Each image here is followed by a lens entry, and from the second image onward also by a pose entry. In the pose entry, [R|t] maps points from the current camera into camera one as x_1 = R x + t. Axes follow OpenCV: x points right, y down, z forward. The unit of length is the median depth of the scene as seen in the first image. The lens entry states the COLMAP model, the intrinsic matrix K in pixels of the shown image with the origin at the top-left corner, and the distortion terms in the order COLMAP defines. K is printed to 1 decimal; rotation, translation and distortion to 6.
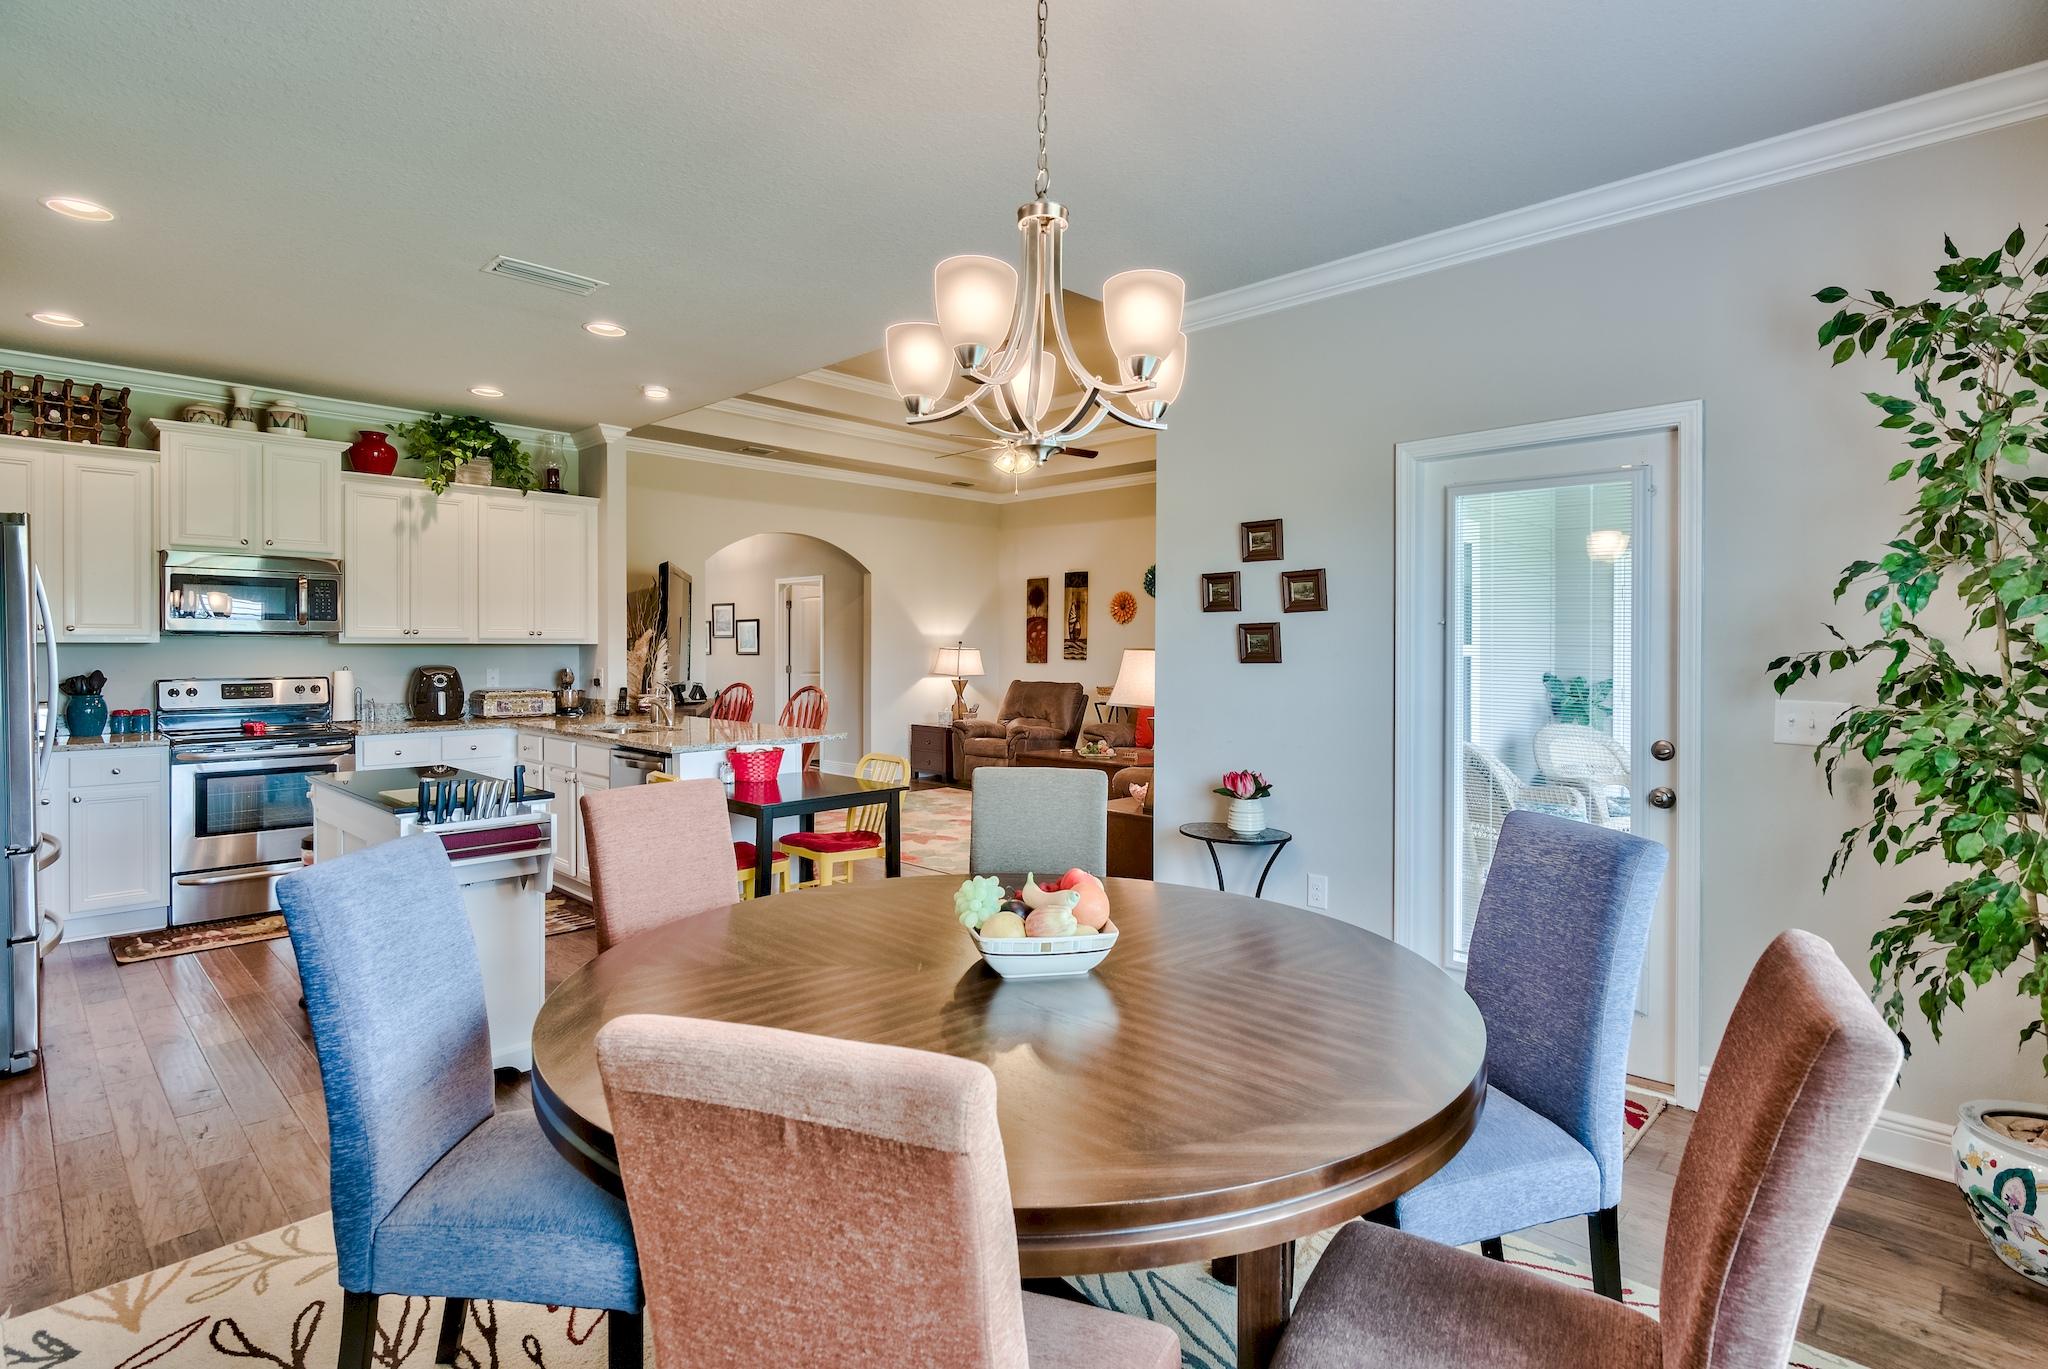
lens RADIAL K [[1020.8, 0, 1022.1], [0, 1020.8, 650.9], [0, 0, 1]] dist [-0.001311, -0.000974]
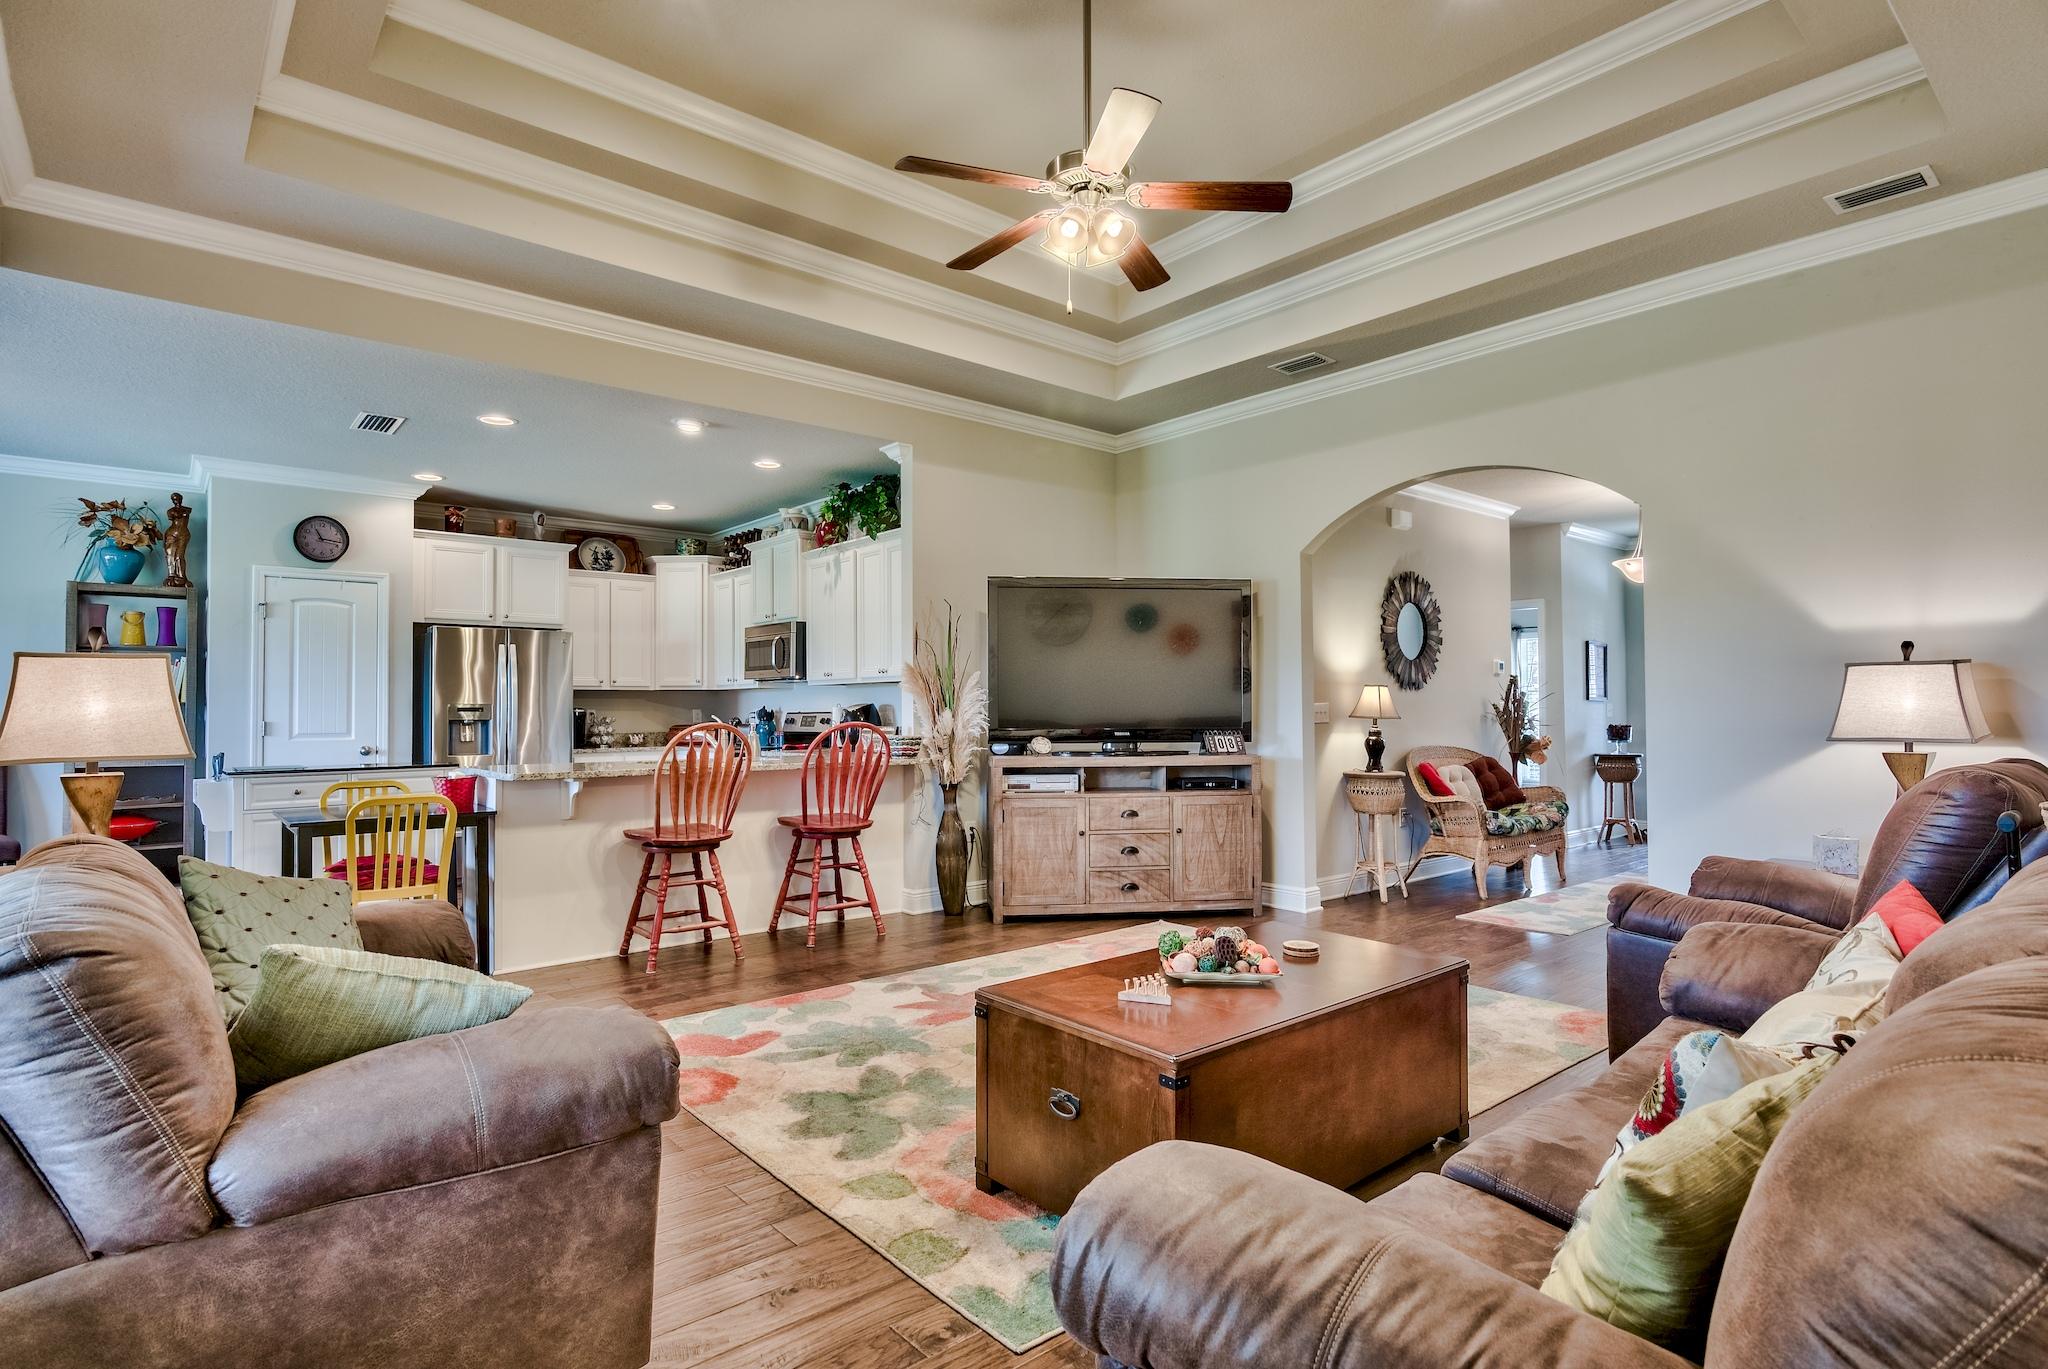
lens RADIAL K [[1027.5, 0, 1027.2], [0, 1027.5, 694.0], [0, 0, 1]] dist [0.000108, 0.000135]
pose [[-0.095527, -0.016455, -0.995291, 0.563765], [0.000944, 0.999861, -0.016621, 0.025240], [0.995426, -0.002527, -0.095499, 1.333076]]
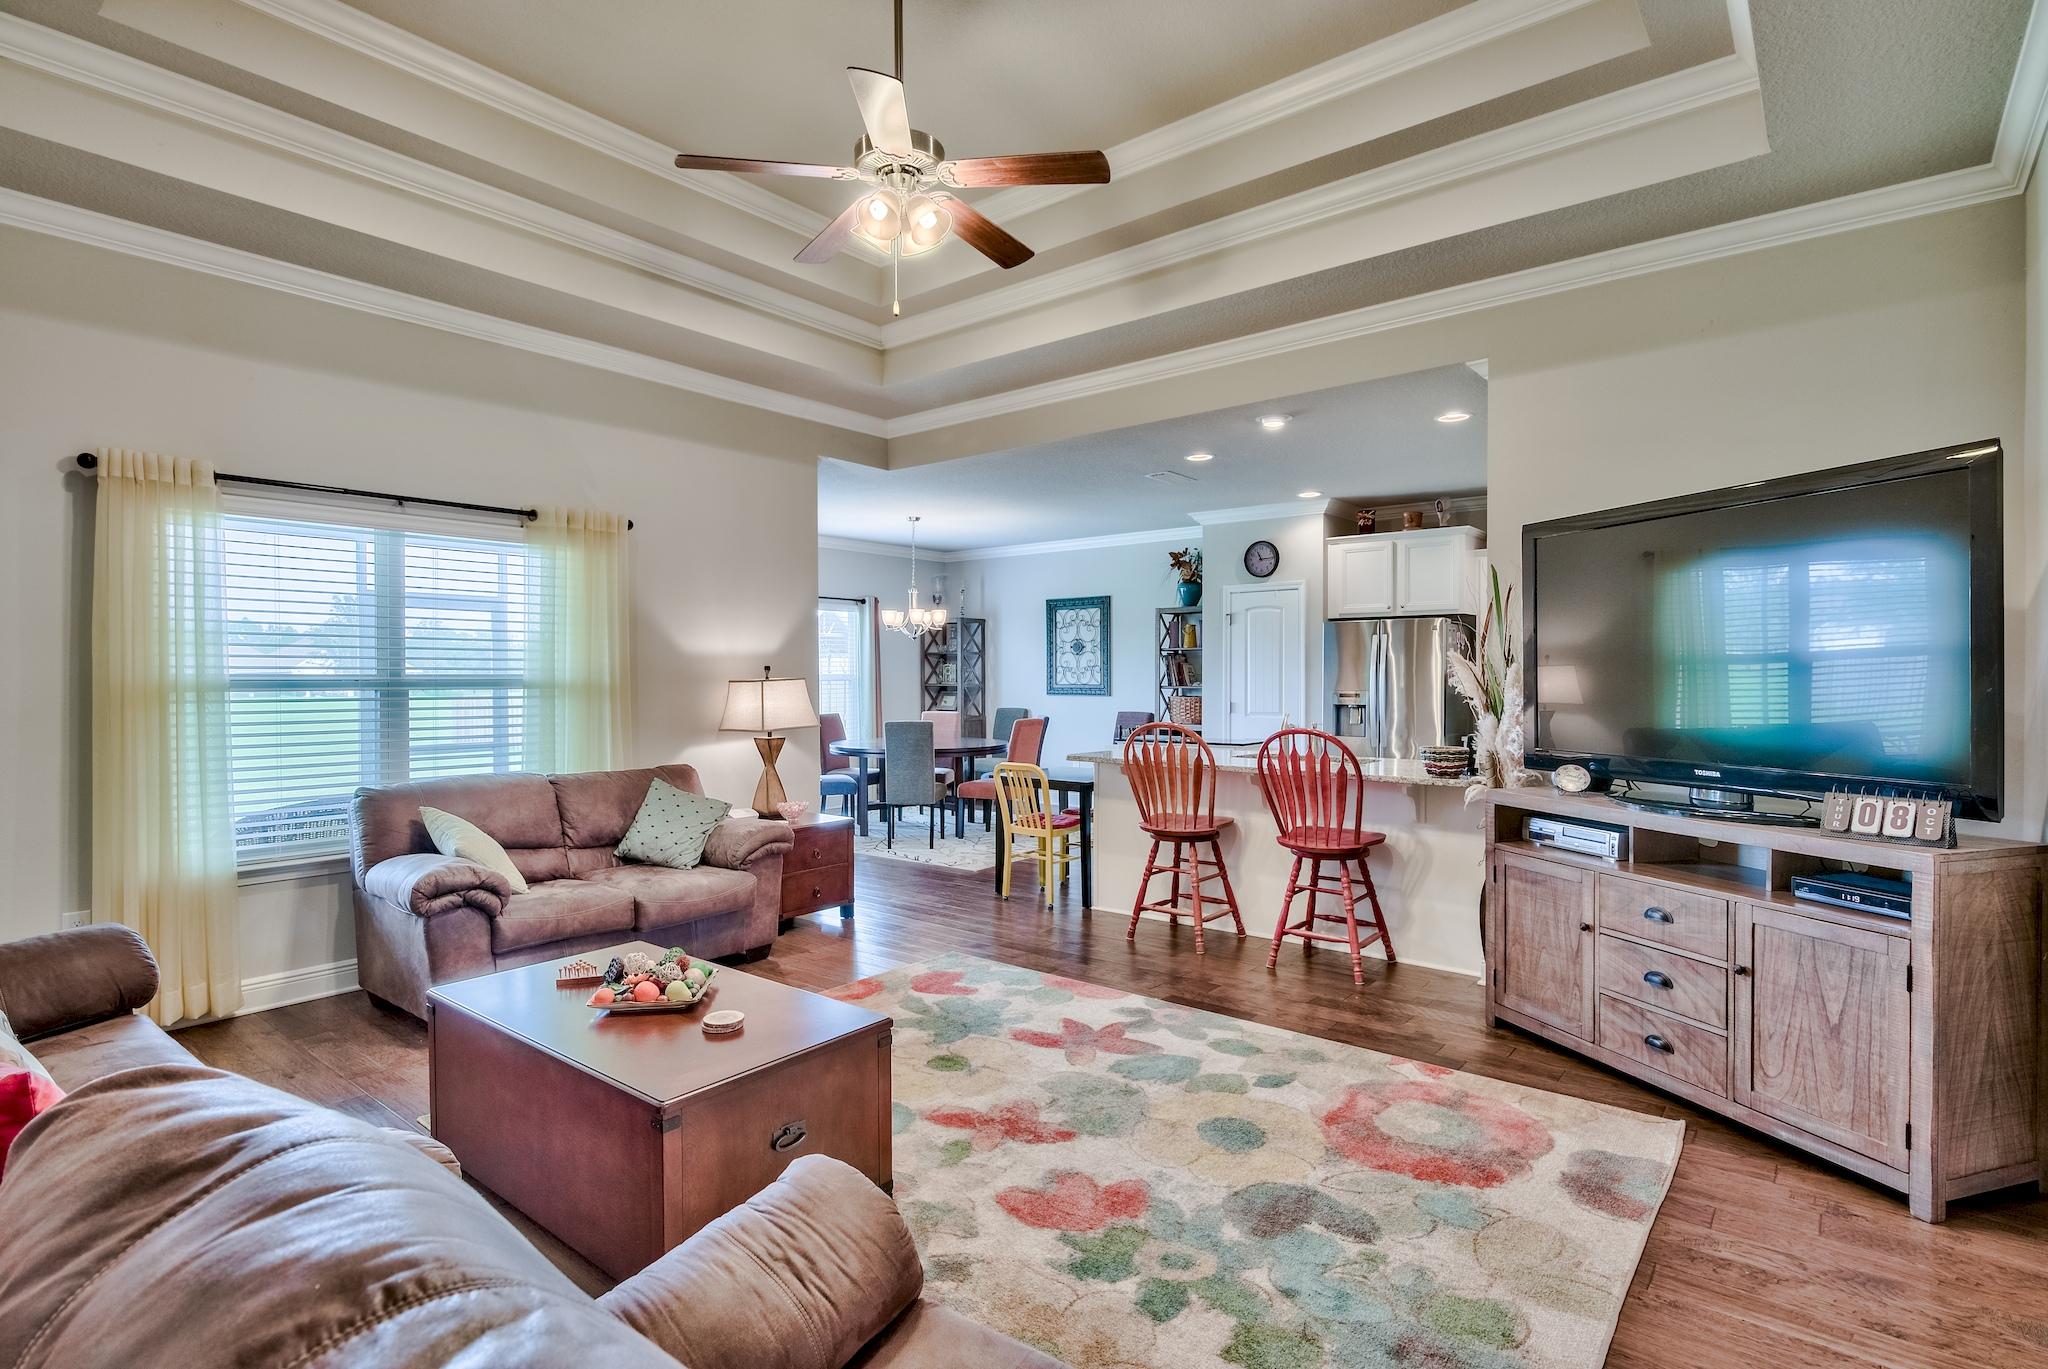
lens RADIAL K [[1019.2, 0, 1020.5], [0, 1019.2, 693.1], [0, 0, 1]] dist [0.000314, 0.000074]
pose [[-0.996302, 0.003841, -0.085830, -0.030606], [0.001960, 0.999756, 0.021985, -0.009614], [0.085893, 0.021736, -0.996067, 1.852946]]
